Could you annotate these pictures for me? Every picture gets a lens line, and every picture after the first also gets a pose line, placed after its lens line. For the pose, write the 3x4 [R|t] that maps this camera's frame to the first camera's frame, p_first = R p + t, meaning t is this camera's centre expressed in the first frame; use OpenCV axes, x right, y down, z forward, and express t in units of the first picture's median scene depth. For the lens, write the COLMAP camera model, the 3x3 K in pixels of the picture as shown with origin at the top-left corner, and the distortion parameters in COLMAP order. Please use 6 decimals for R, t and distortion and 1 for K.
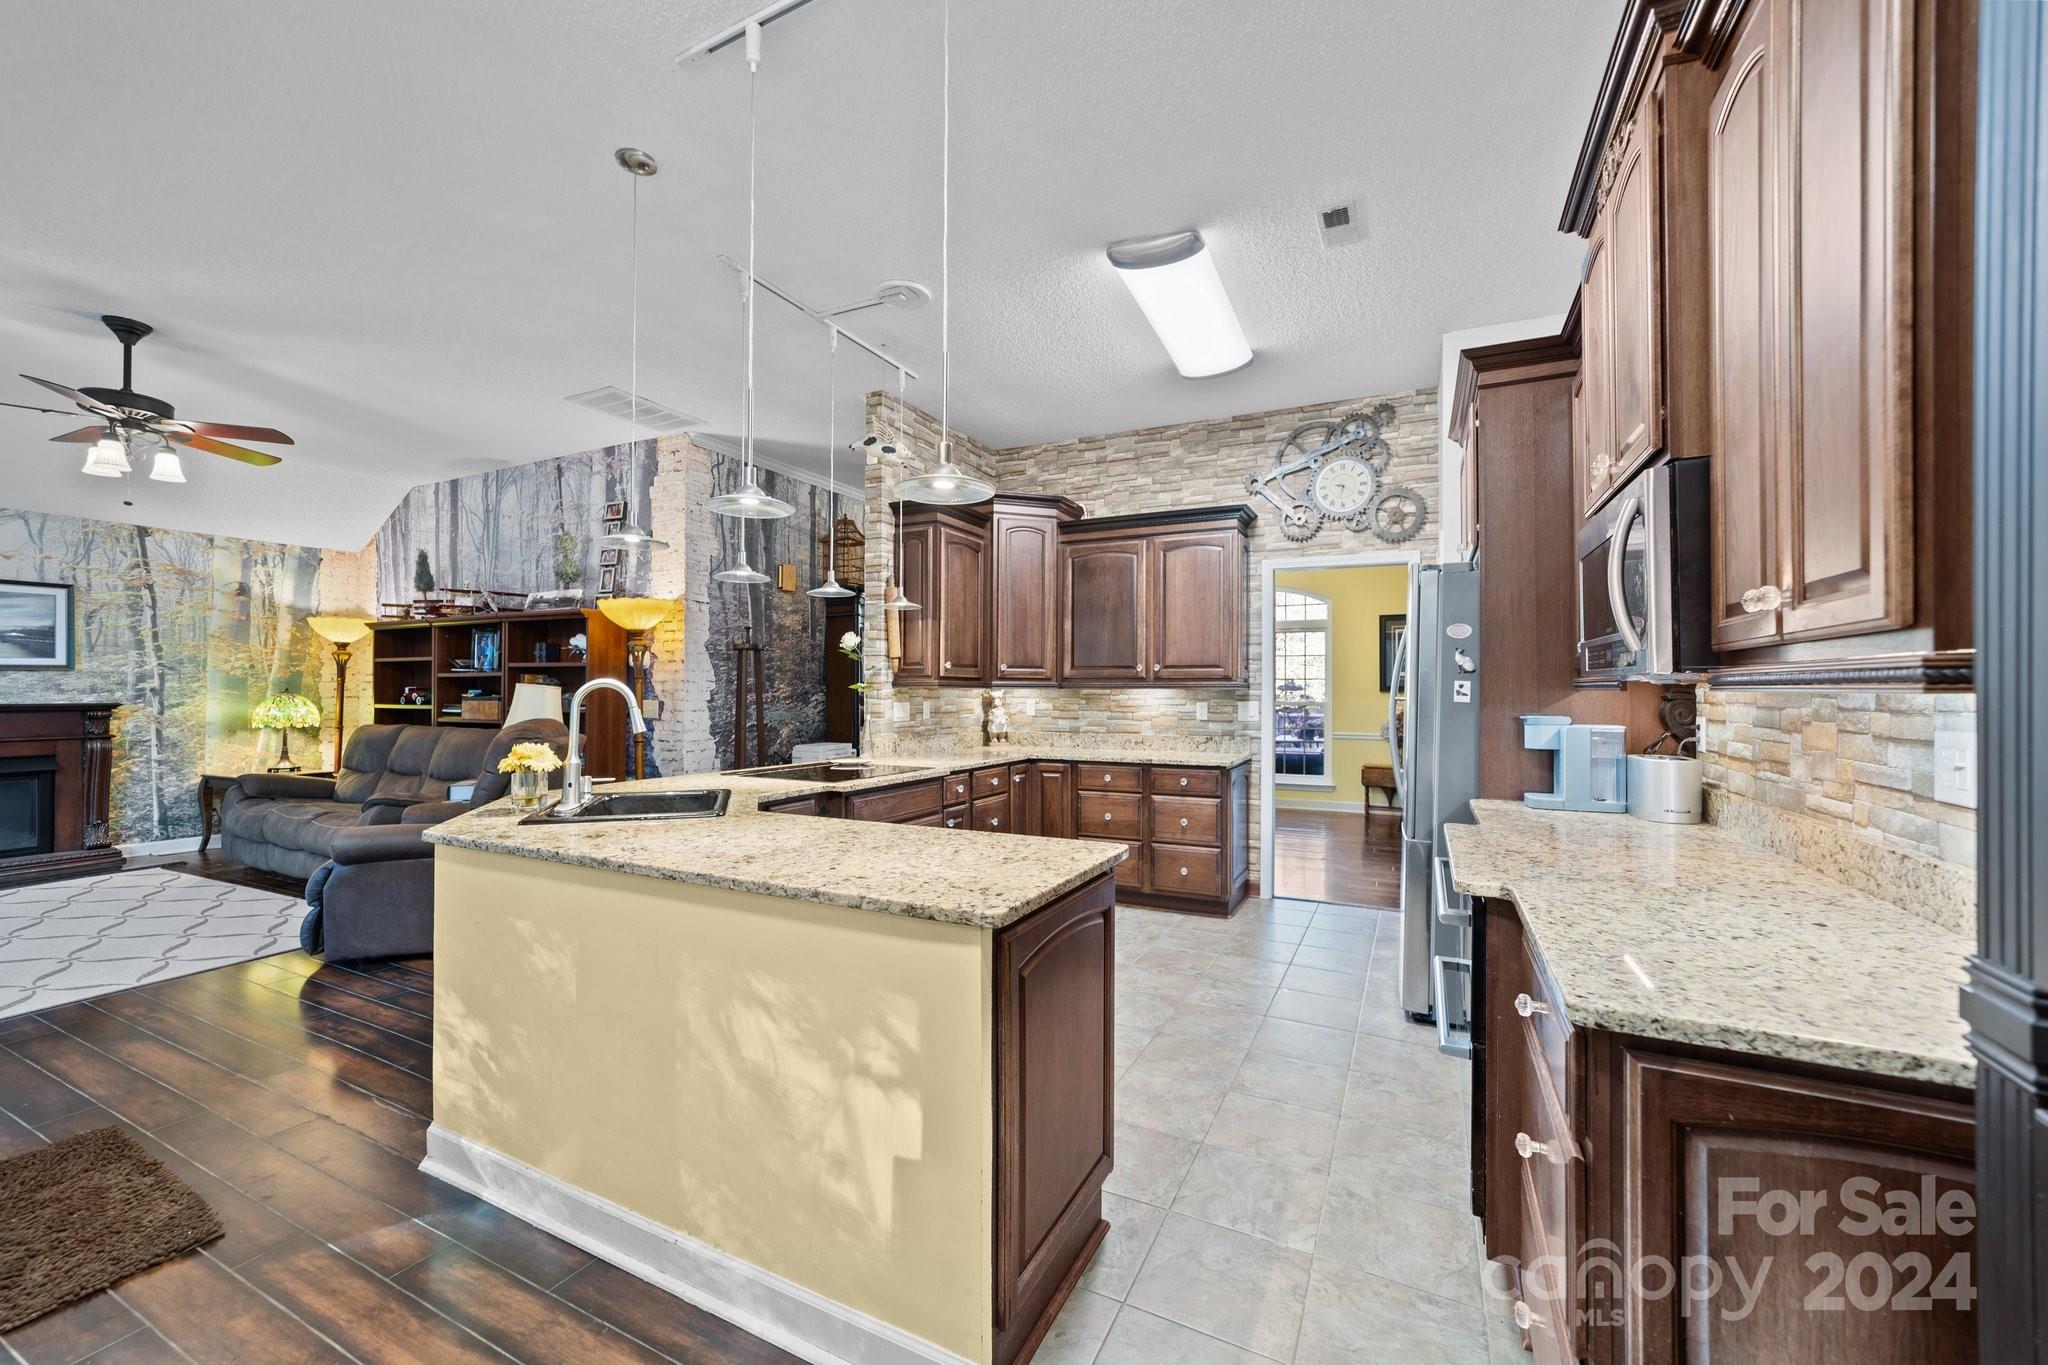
lens RADIAL K [[787.3, 0, 1021.0], [0, 787.3, 687.0], [0, 0, 1]] dist [-0.020668, 0.009133]
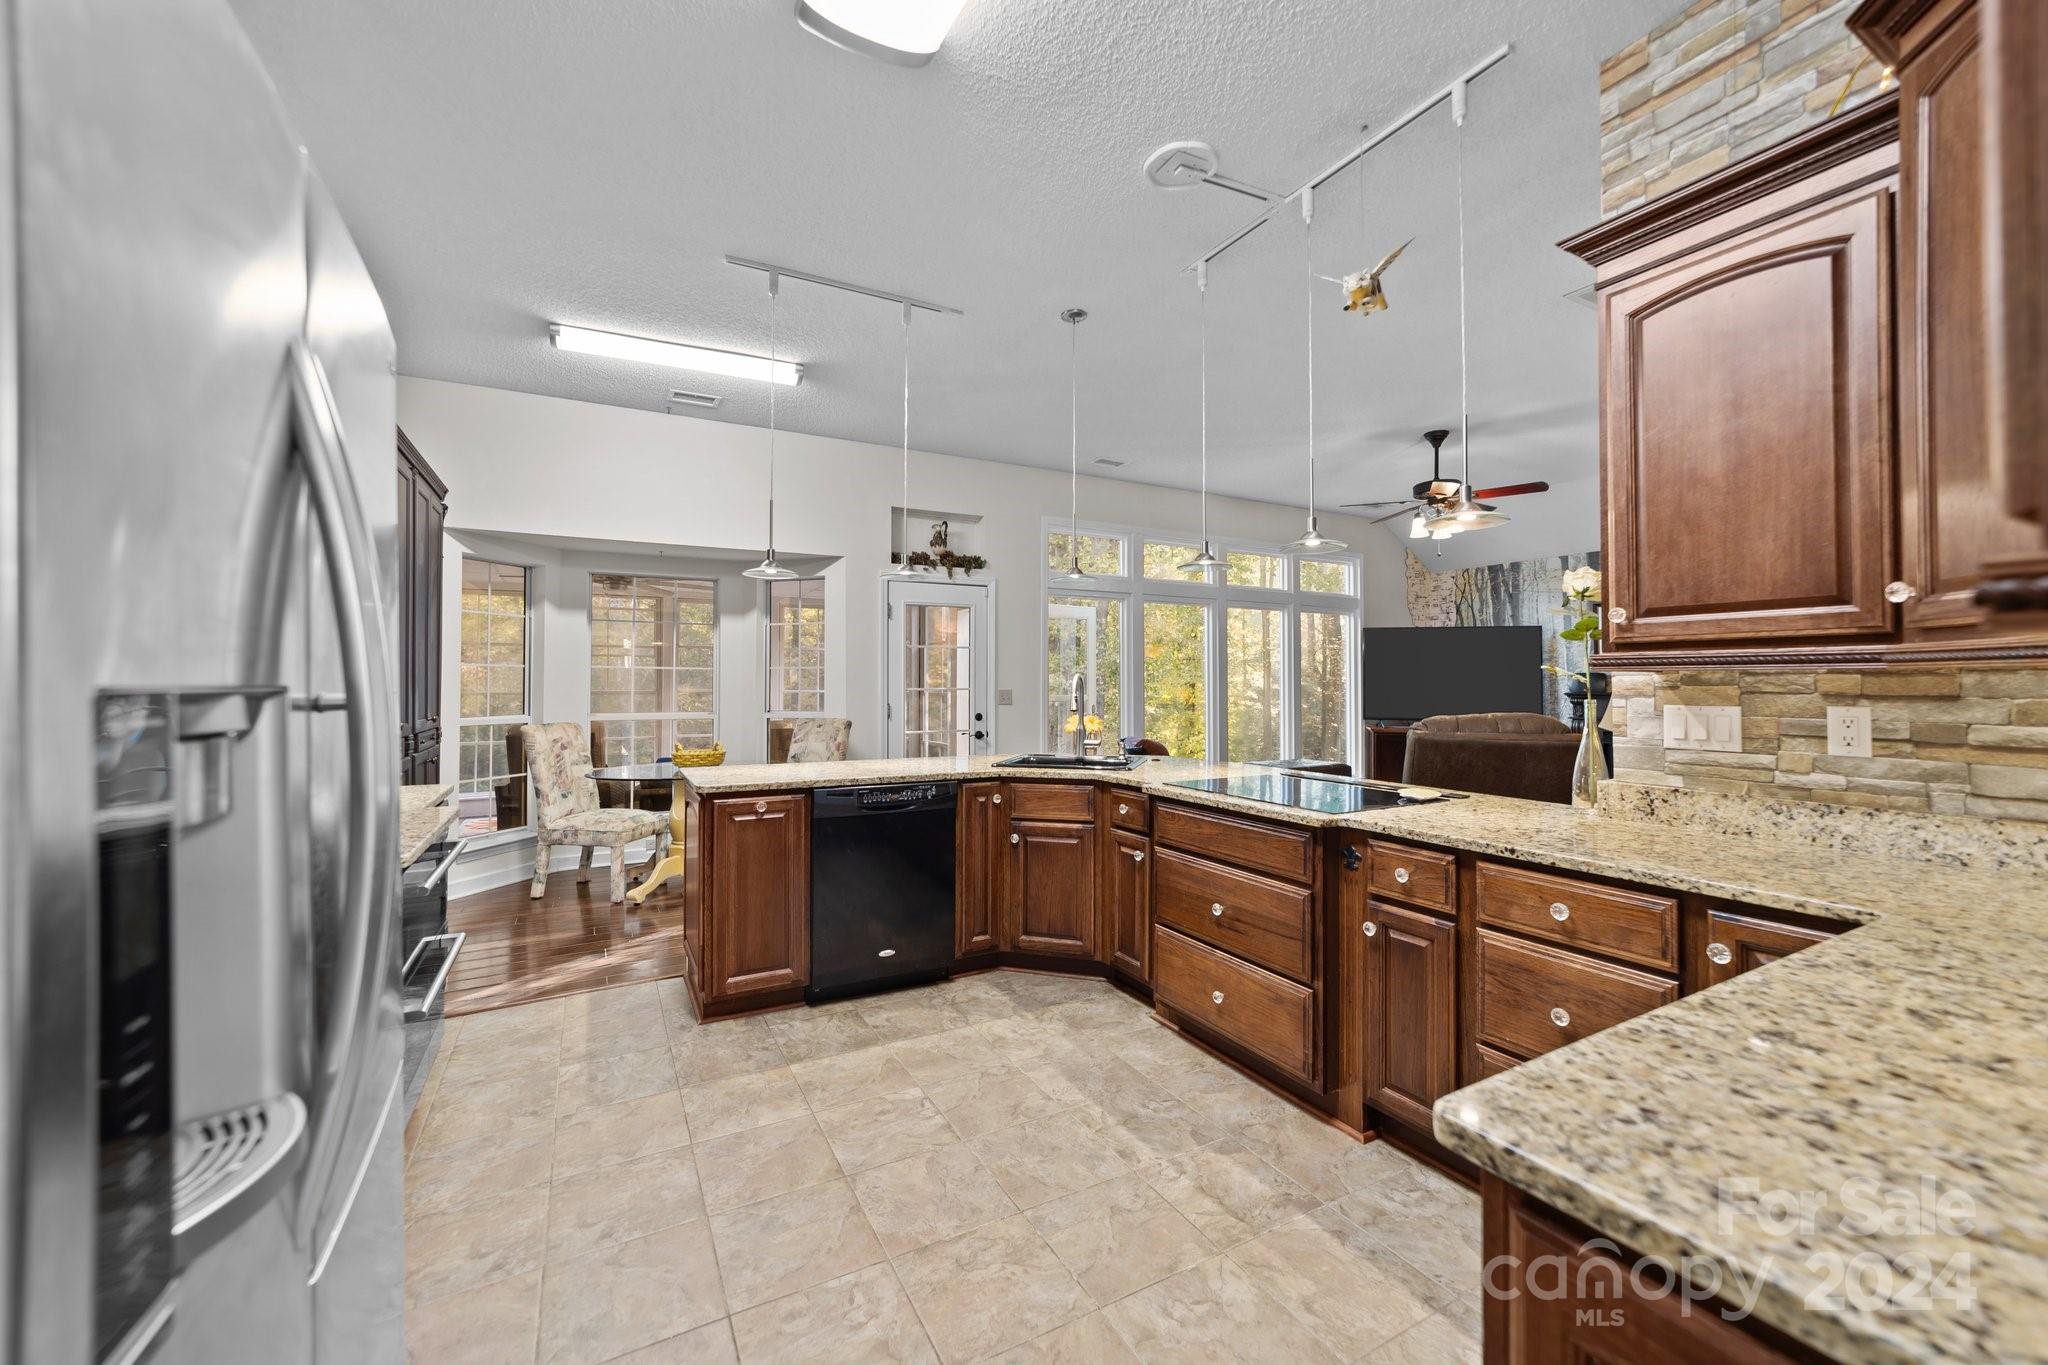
lens RADIAL K [[795.0, 0, 1024.3], [0, 795.0, 668.4], [0, 0, 1]] dist [-0.019323, 0.009487]
pose [[-0.565675, -0.017659, -0.824439, 0.348221], [0.003678, 0.999707, -0.023937, 0.007003], [0.824620, -0.016573, -0.565444, 0.801133]]
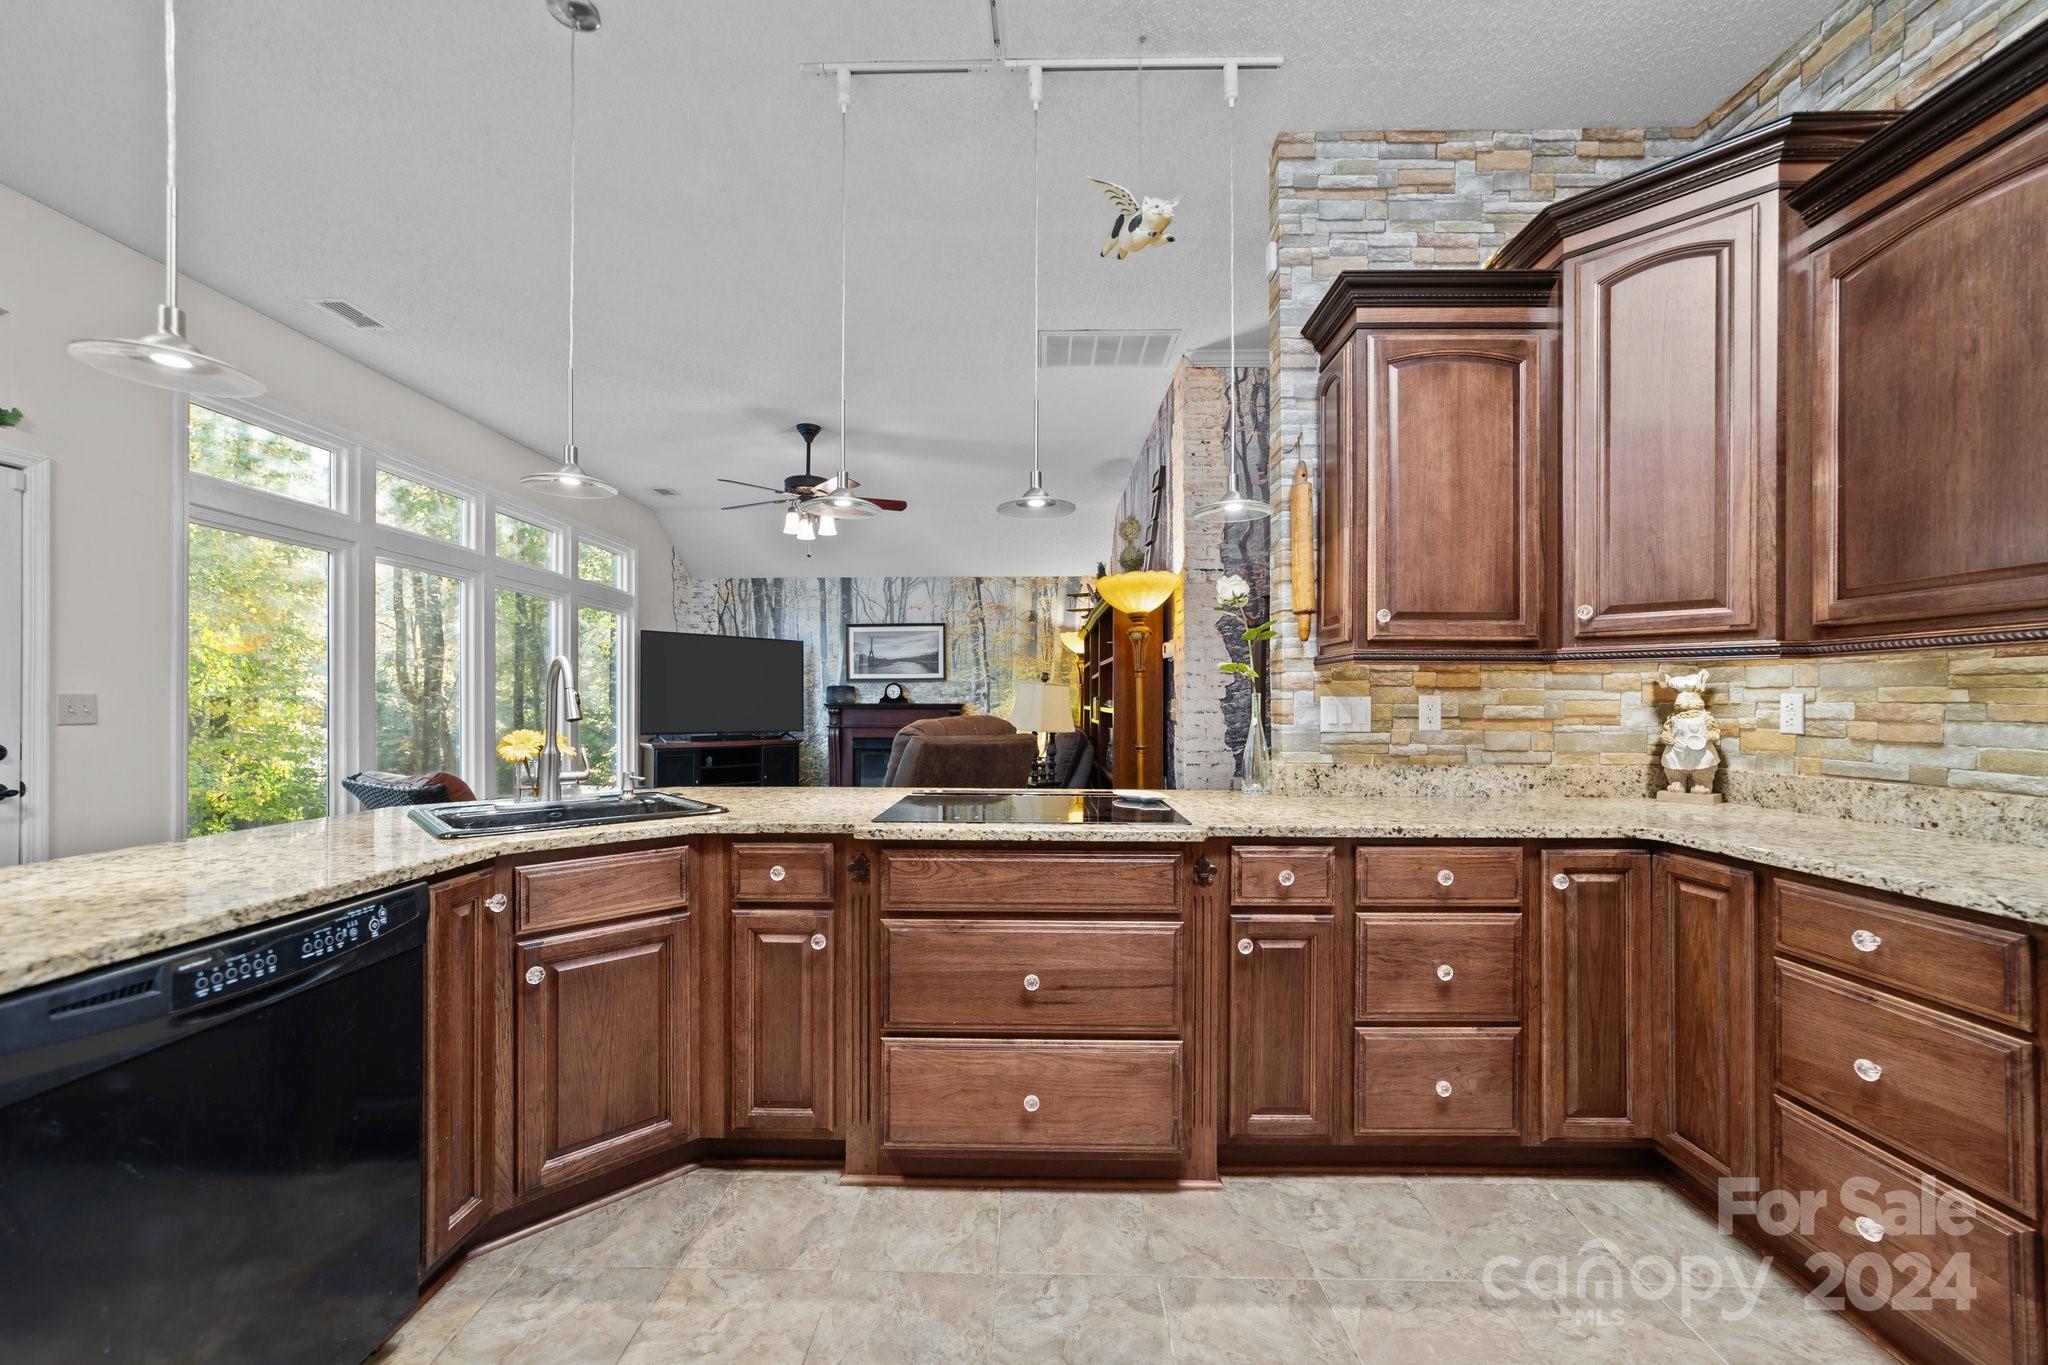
lens RADIAL K [[793.6, 0, 1024.9], [0, 793.6, 701.6], [0, 0, 1]] dist [-0.021492, 0.009095]
pose [[0.435688, -0.002538, -0.900094, 0.200729], [0.004473, 0.999990, -0.000655, 0.019137], [0.900086, -0.003741, 0.435695, 0.487686]]
